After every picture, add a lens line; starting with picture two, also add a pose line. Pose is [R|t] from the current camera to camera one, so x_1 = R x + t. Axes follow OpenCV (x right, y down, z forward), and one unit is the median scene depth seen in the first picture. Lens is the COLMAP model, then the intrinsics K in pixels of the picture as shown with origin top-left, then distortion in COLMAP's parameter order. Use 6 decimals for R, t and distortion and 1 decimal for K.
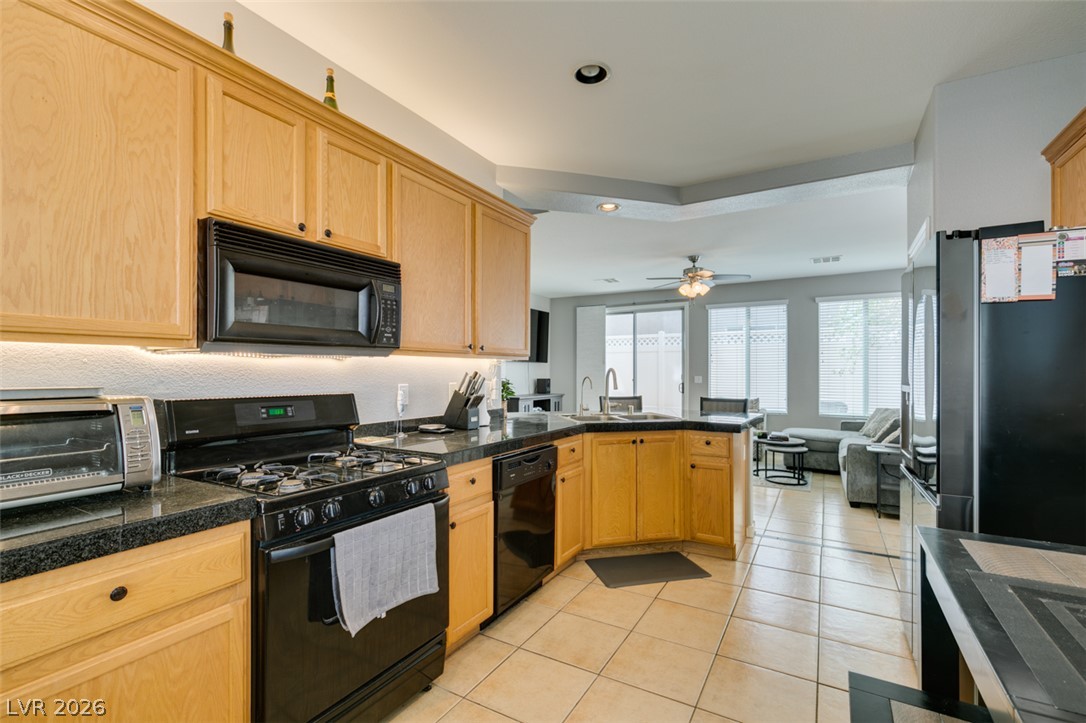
lens RADIAL K [[487.4, 0, 541.9], [0, 487.4, 370.5], [0, 0, 1]] dist [-0.000683, -0.000303]
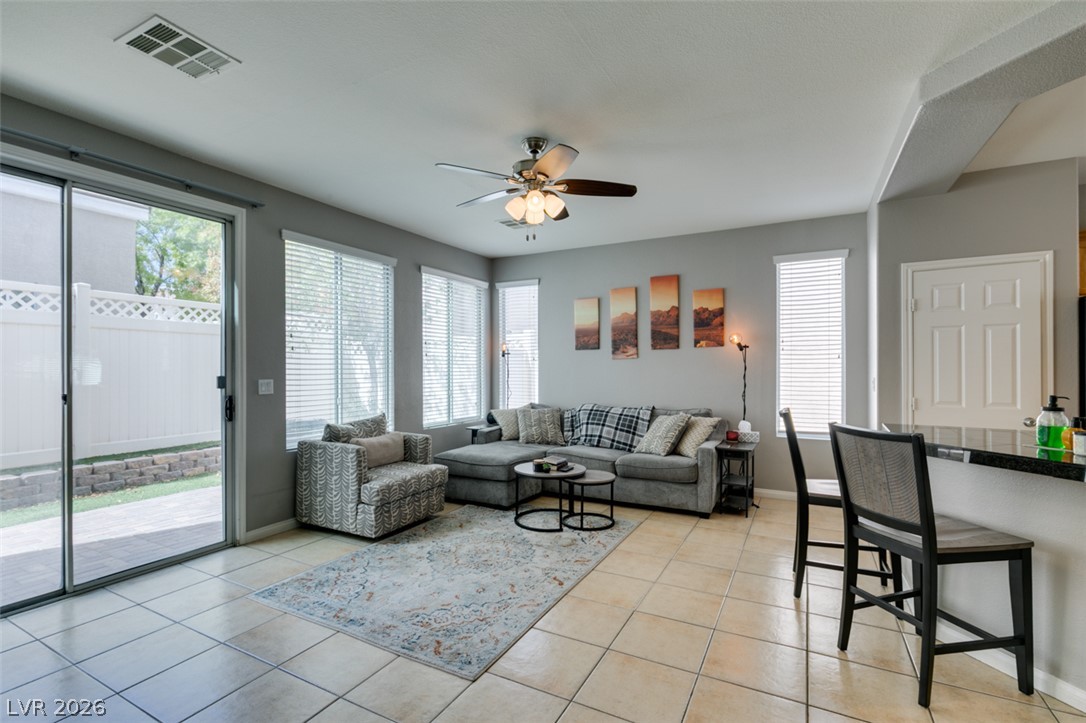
lens RADIAL K [[487.4, 0, 539.5], [0, 487.4, 368.3], [0, 0, 1]] dist [-0.000683, -0.000303]
pose [[-0.032883, -0.004832, 0.999448, -0.364139], [-0.000608, 0.999988, 0.004815, -0.003016], [-0.999459, -0.000449, -0.032885, 1.908595]]
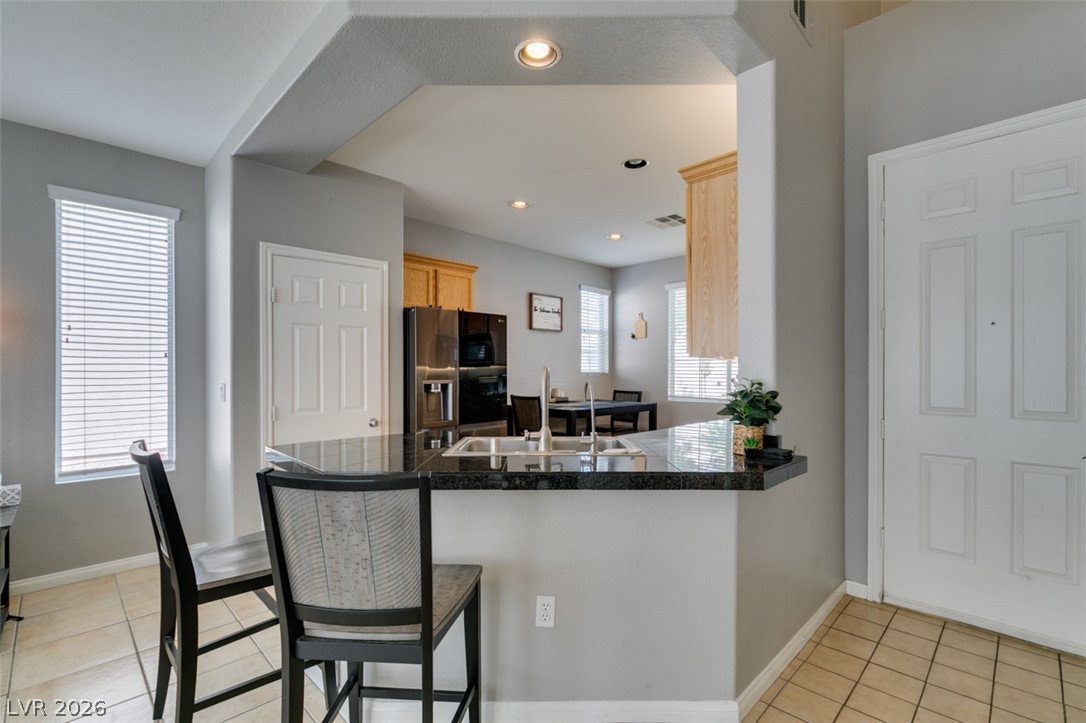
lens RADIAL K [[487.4, 0, 543.5], [0, 487.4, 371.9], [0, 0, 1]] dist [-0.000683, -0.000303]
pose [[-0.968419, -0.003593, 0.249302, 0.000771], [-0.002875, 0.999991, 0.003247, -0.000984], [-0.249311, 0.002428, -0.968420, 1.784516]]
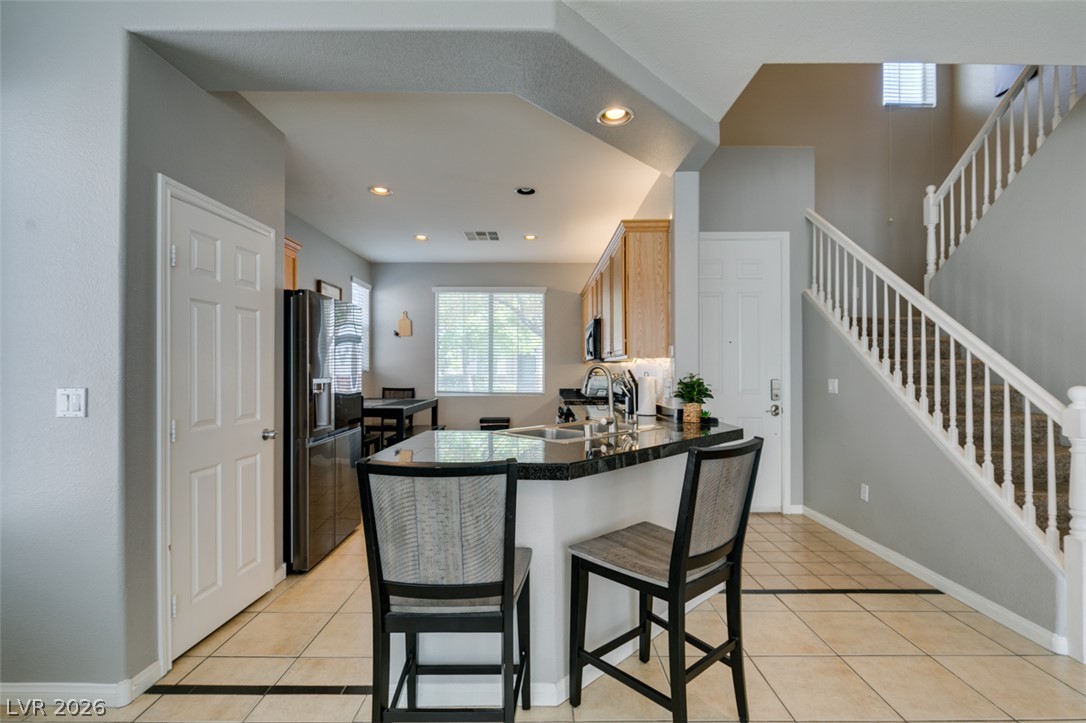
lens RADIAL K [[487.4, 0, 542.9], [0, 487.4, 365.8], [0, 0, 1]] dist [-0.000683, -0.000303]
pose [[-0.861634, -0.006375, -0.507489, 0.651442], [-0.003578, 0.999973, -0.006486, 0.001627], [0.507517, -0.003773, -0.861634, 1.797095]]
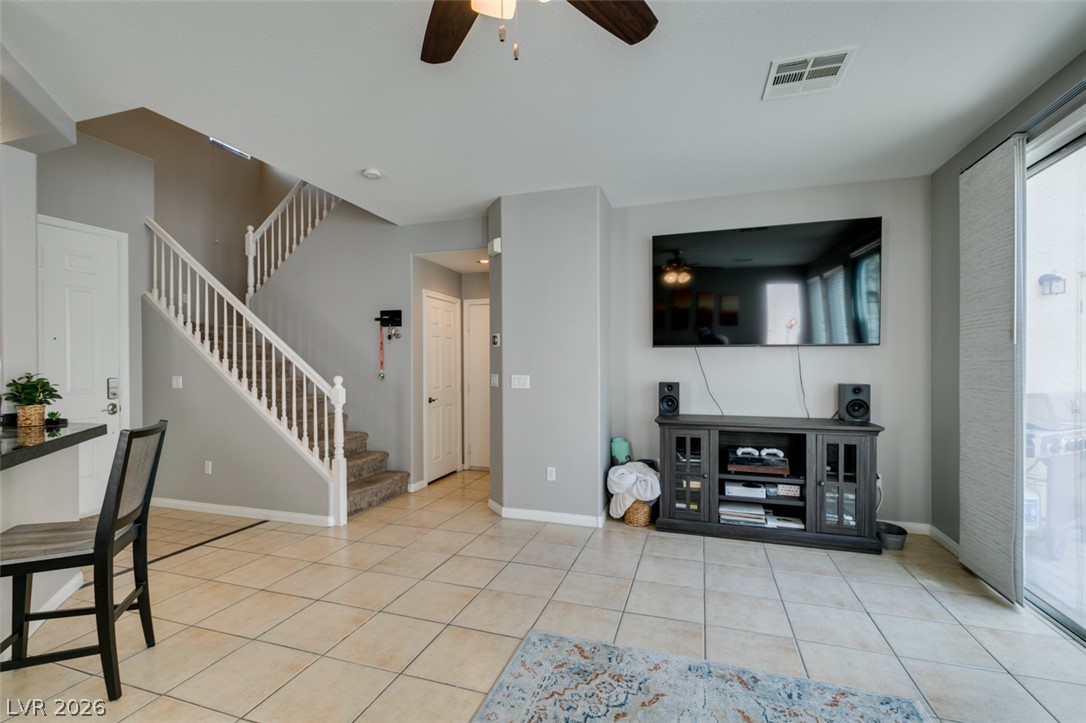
lens RADIAL K [[487.4, 0, 543.5], [0, 487.4, 365.1], [0, 0, 1]] dist [-0.000683, -0.000303]
pose [[0.210081, -0.004054, -0.977676, 0.973048], [0.005109, 0.999982, -0.003049, 0.002228], [0.977671, -0.004354, 0.210098, 1.841323]]
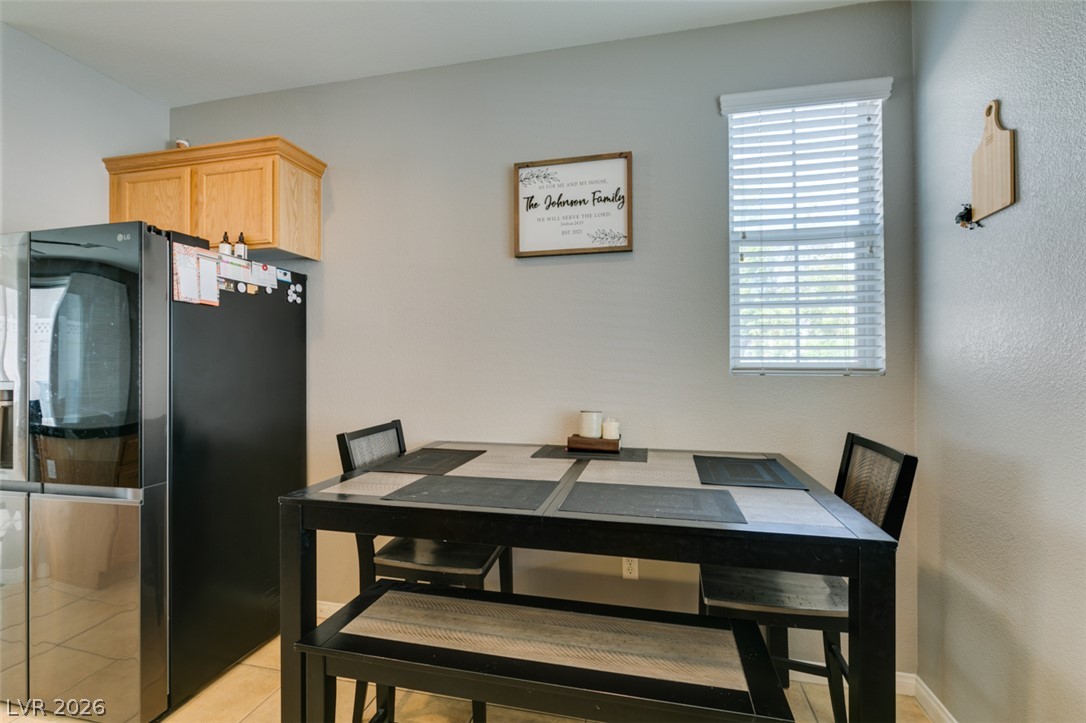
lens RADIAL K [[487.4, 0, 540.4], [0, 487.4, 360.4], [0, 0, 1]] dist [-0.000683, -0.000303]
pose [[-0.292941, 0.005649, 0.956114, -0.189287], [0.002143, 0.999984, -0.005251, 0.001322], [-0.956128, 0.000511, -0.292948, 0.272838]]
